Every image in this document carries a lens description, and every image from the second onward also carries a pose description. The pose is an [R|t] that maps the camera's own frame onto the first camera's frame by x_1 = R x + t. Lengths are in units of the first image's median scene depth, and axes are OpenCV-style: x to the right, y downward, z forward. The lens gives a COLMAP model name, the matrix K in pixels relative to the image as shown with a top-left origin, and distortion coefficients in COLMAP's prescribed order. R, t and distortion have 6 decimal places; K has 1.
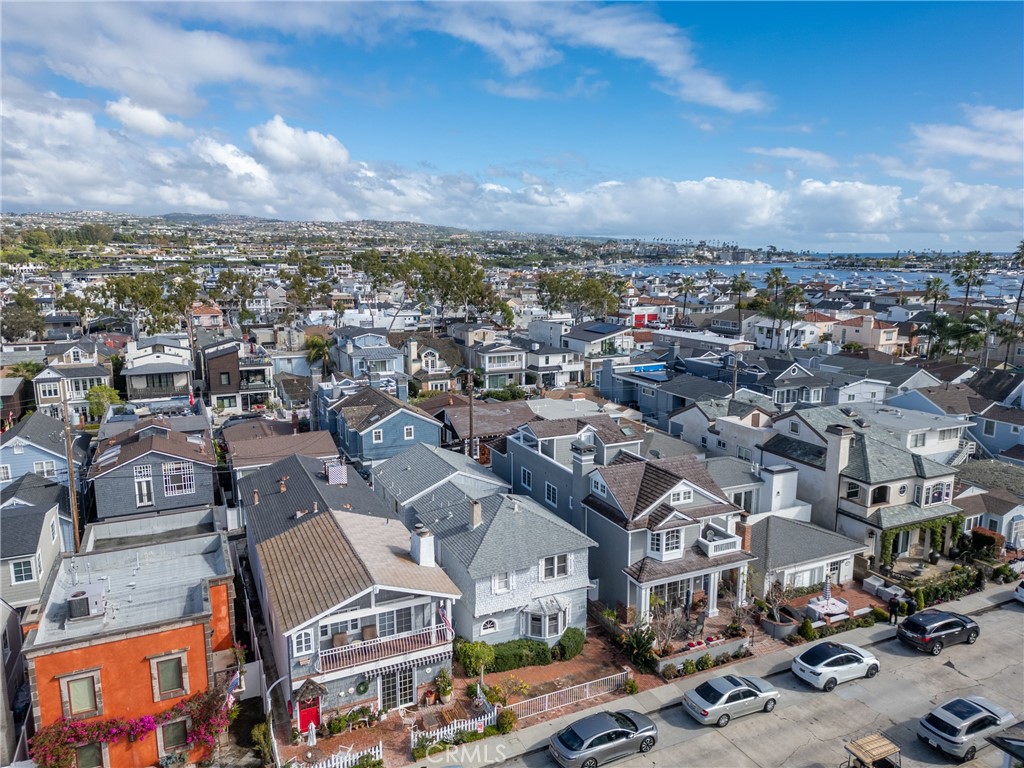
lens RADIAL K [[724.0, 0, 512.0], [0, 724.0, 384.0], [0, 0, 1]] dist [0.078028, -0.073966]
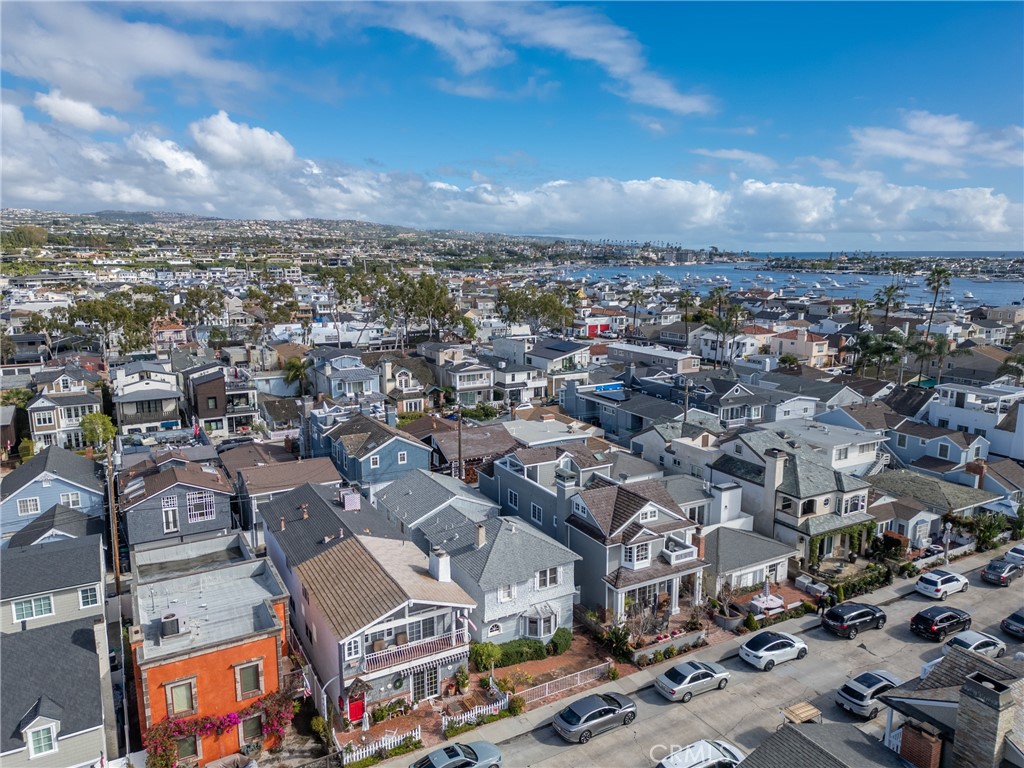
lens RADIAL K [[724.0, 0, 512.0], [0, 724.0, 384.0], [0, 0, 1]] dist [0.078028, -0.073966]
pose [[0.997470, -0.013880, 0.069724, -0.058186], [0.013726, 0.999902, 0.002682, -0.054795], [-0.069754, -0.001718, 0.997563, -0.147137]]
